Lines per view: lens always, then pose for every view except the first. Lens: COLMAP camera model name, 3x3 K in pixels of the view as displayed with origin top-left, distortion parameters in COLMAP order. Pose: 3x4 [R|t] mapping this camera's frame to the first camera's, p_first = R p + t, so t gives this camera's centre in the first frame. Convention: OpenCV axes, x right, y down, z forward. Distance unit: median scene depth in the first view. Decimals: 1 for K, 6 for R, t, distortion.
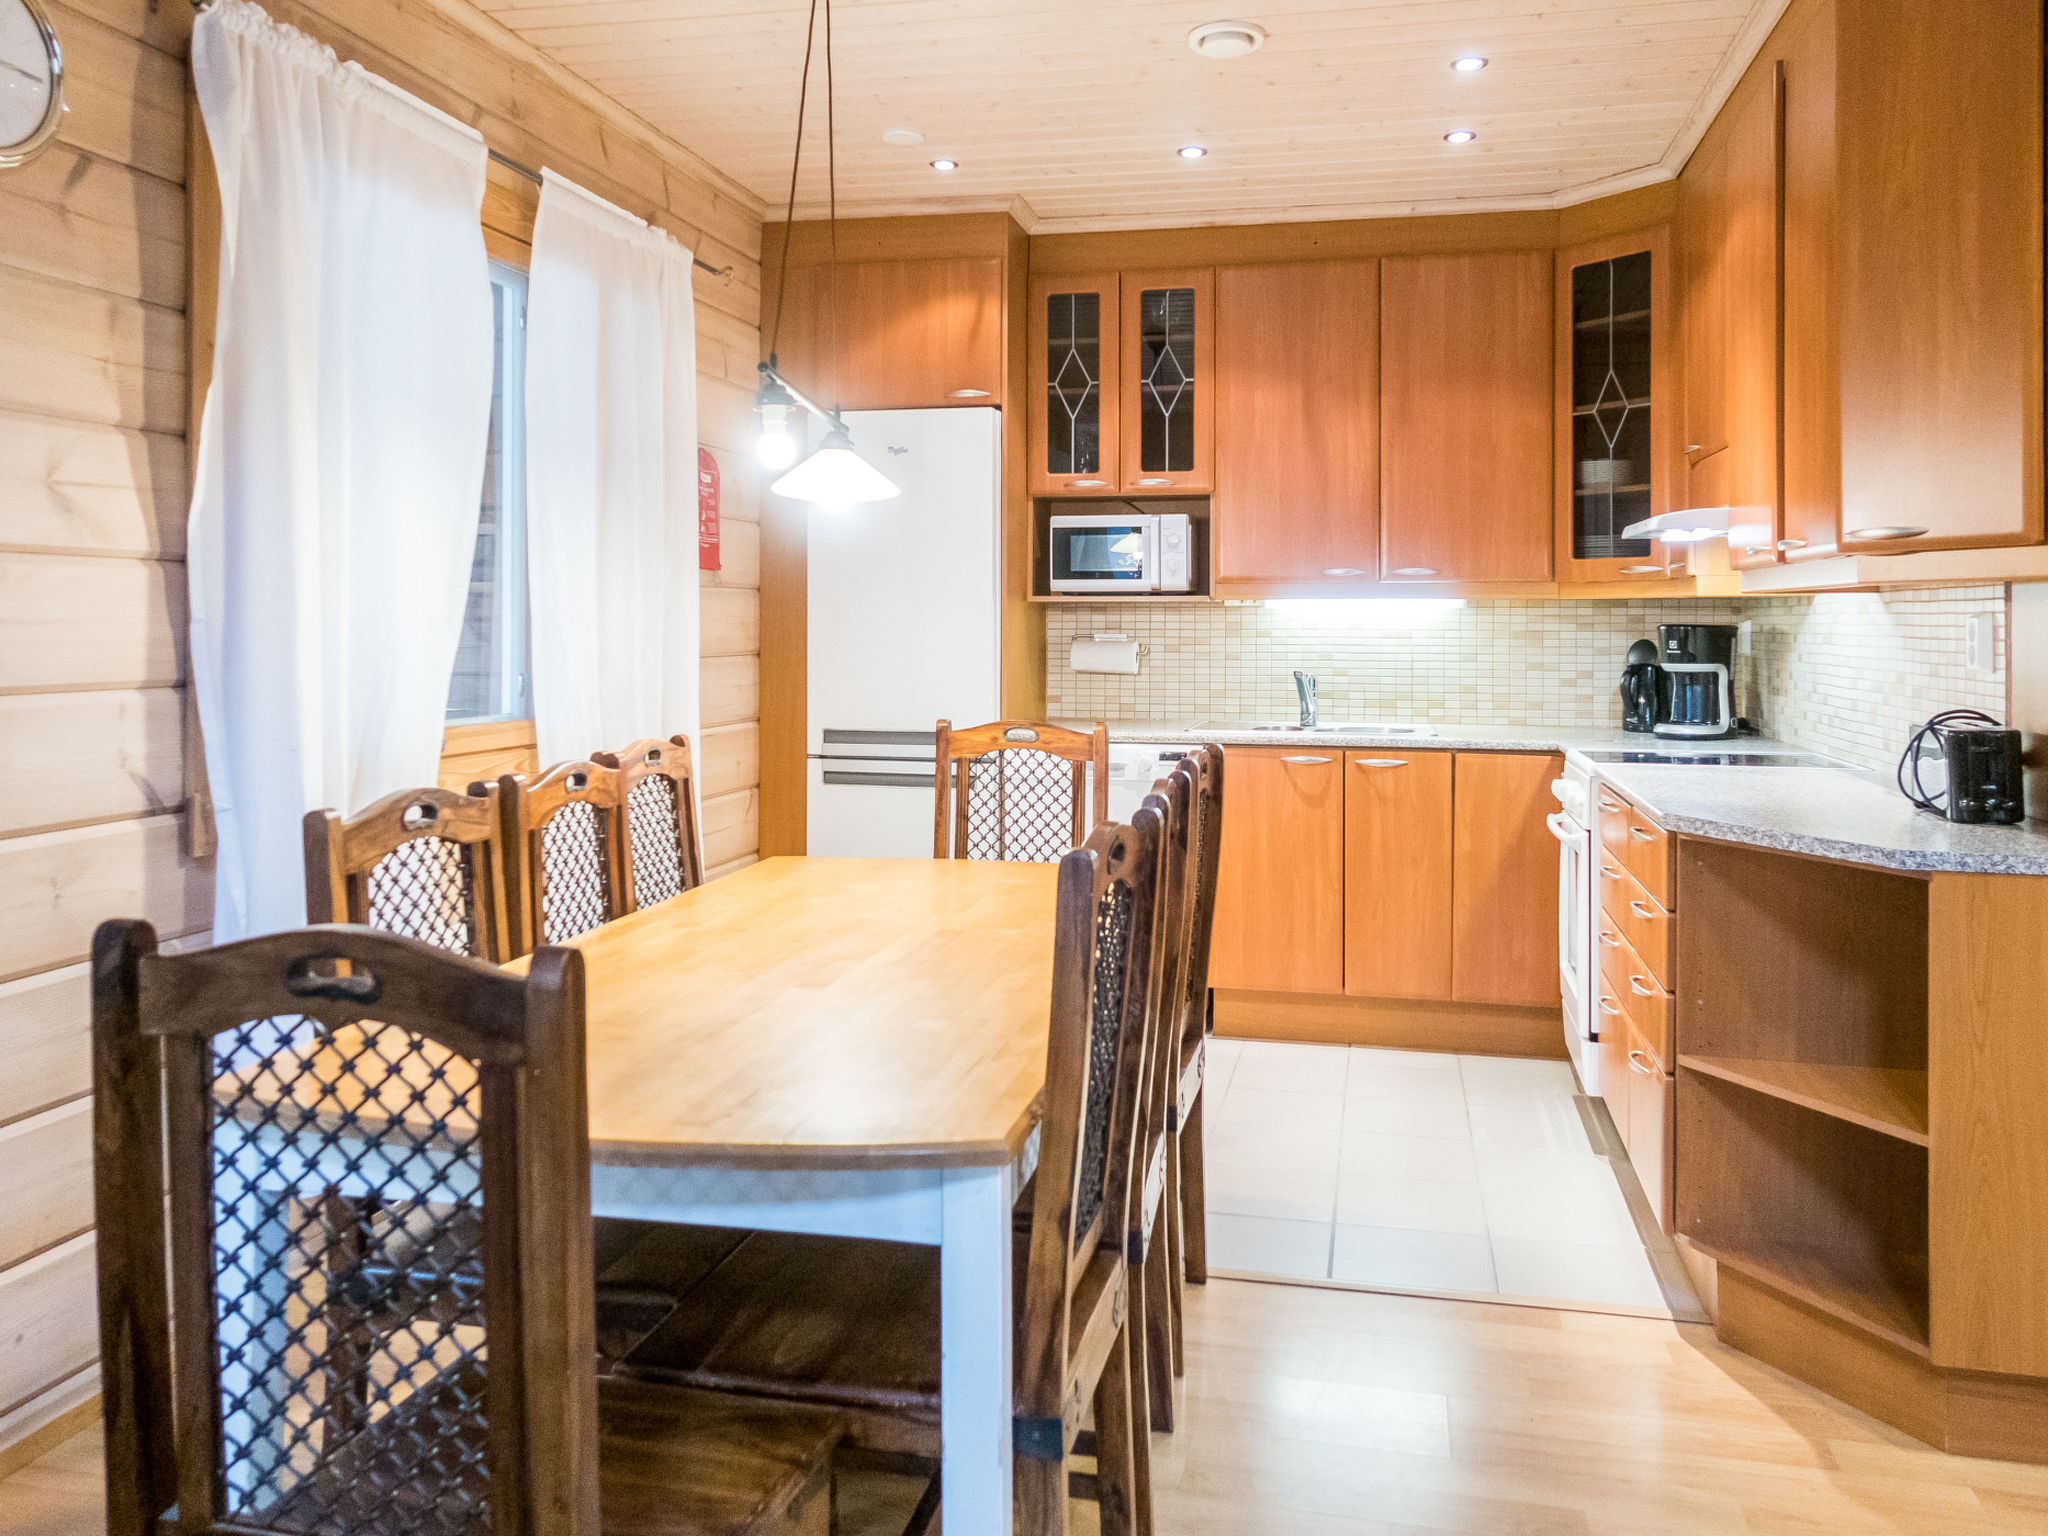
lens RADIAL K [[1585.0, 0, 1019.7], [0, 1585.0, 606.5], [0, 0, 1]] dist [0.012534, 0.008430]
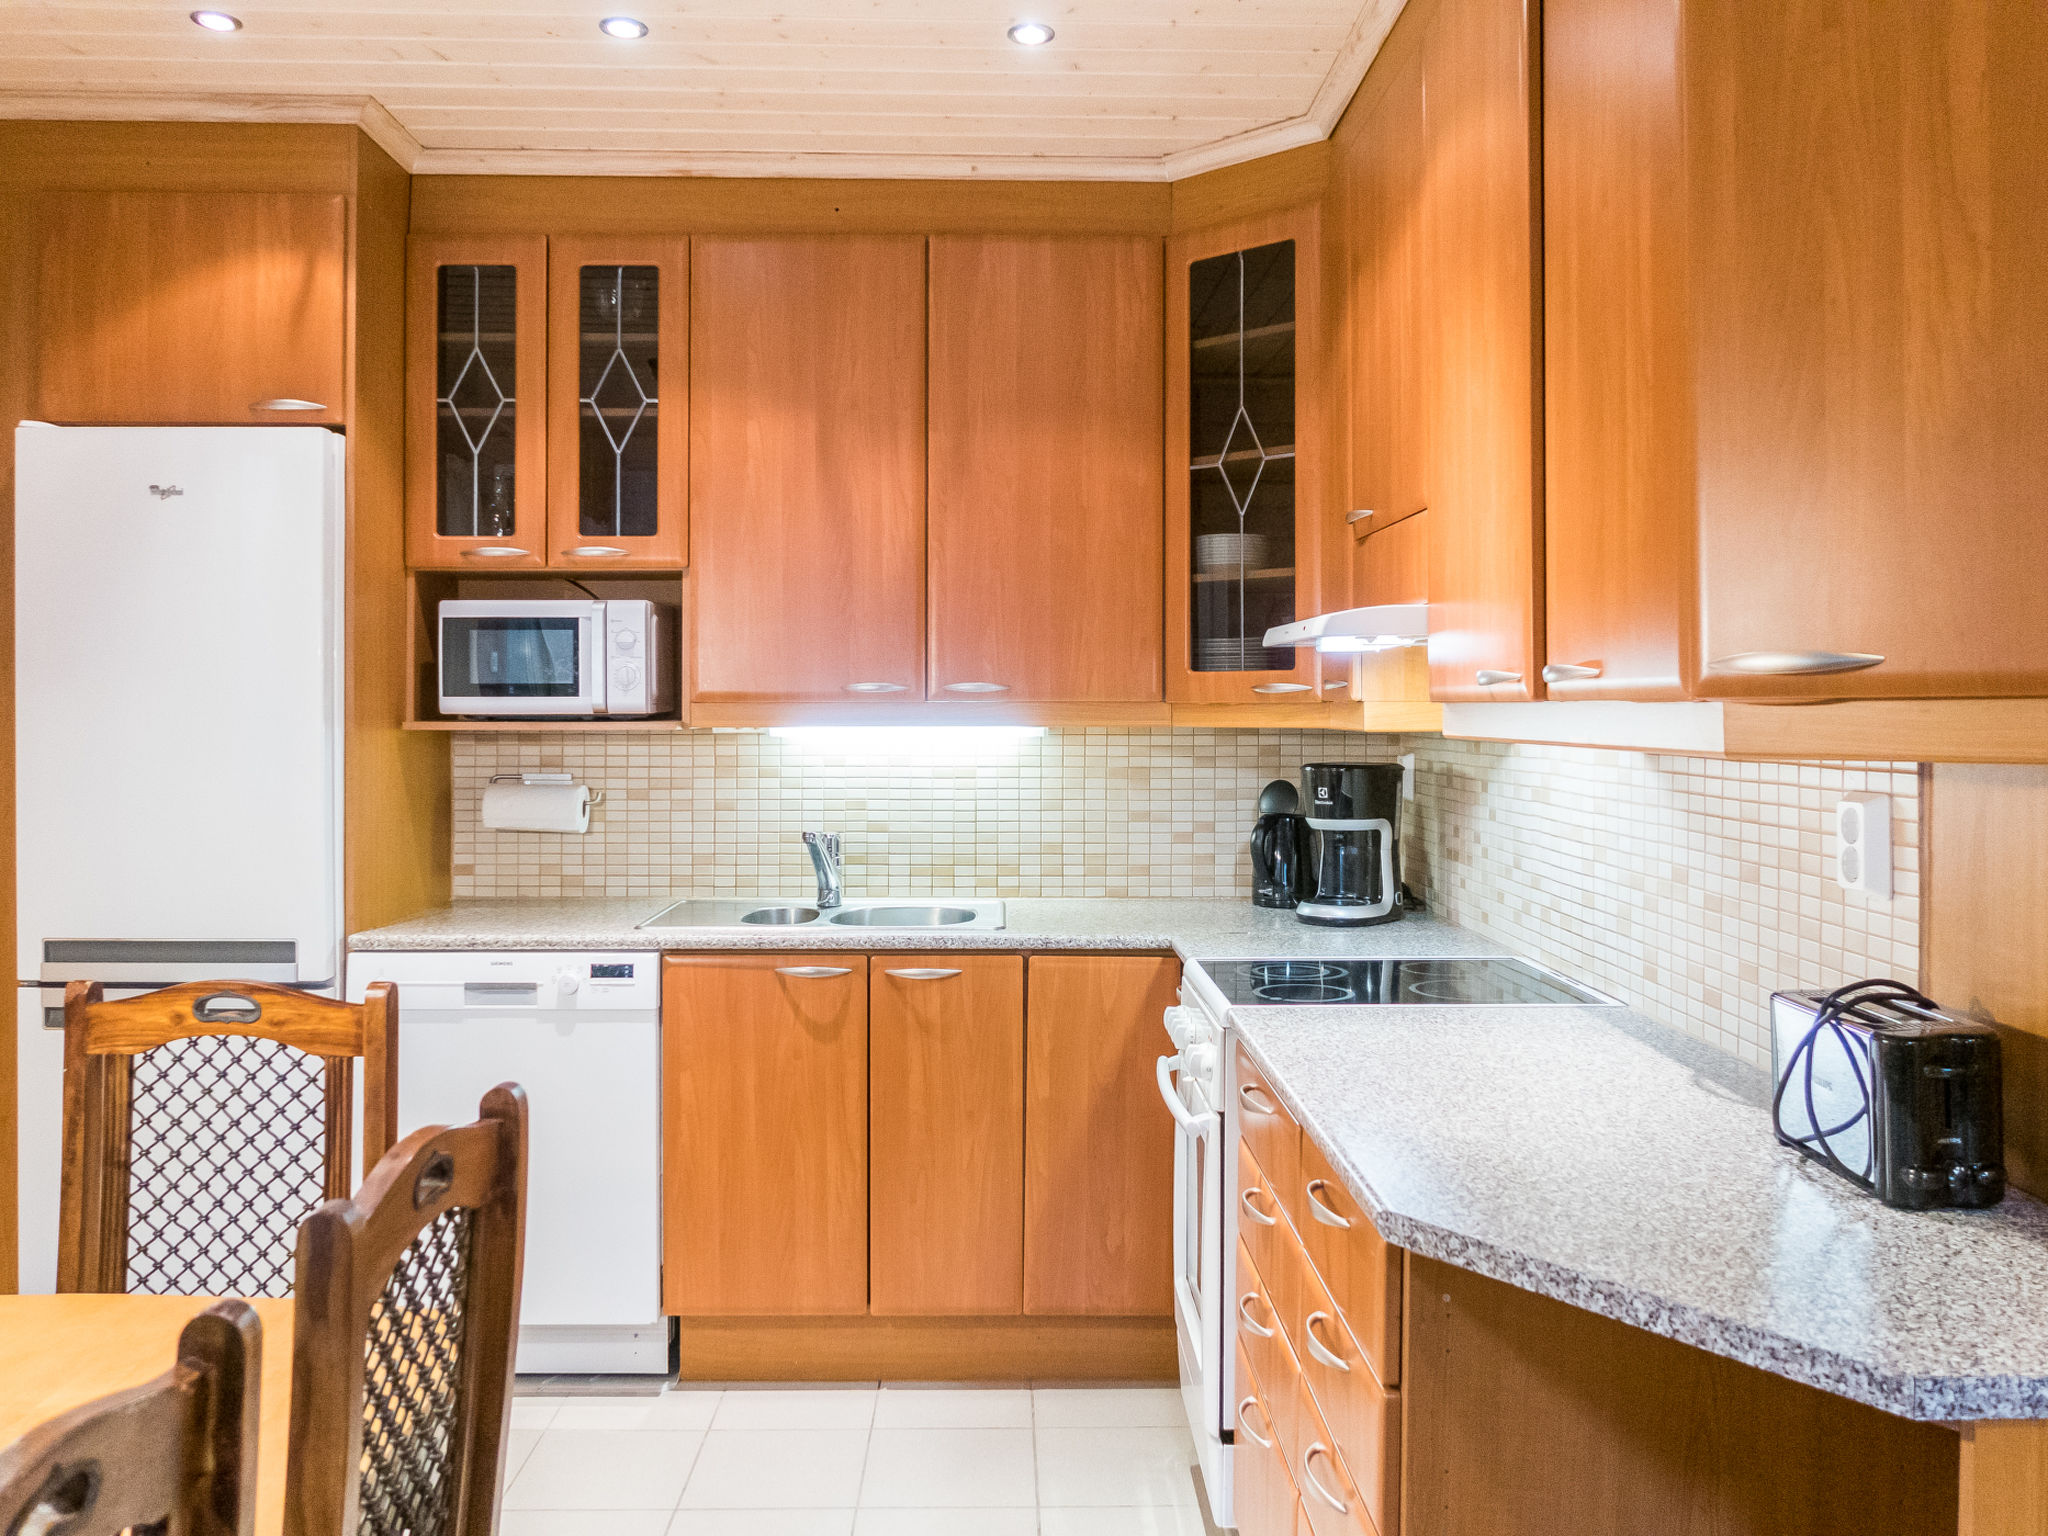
lens RADIAL K [[1601.4, 0, 1025.3], [0, 1601.4, 696.3], [0, 0, 1]] dist [-0.021396, 0.010121]
pose [[0.970329, 0.000286, 0.241789, 0.100824], [-0.001079, 0.999994, 0.003144, -0.020515], [-0.241787, -0.003312, 0.970324, 0.314527]]
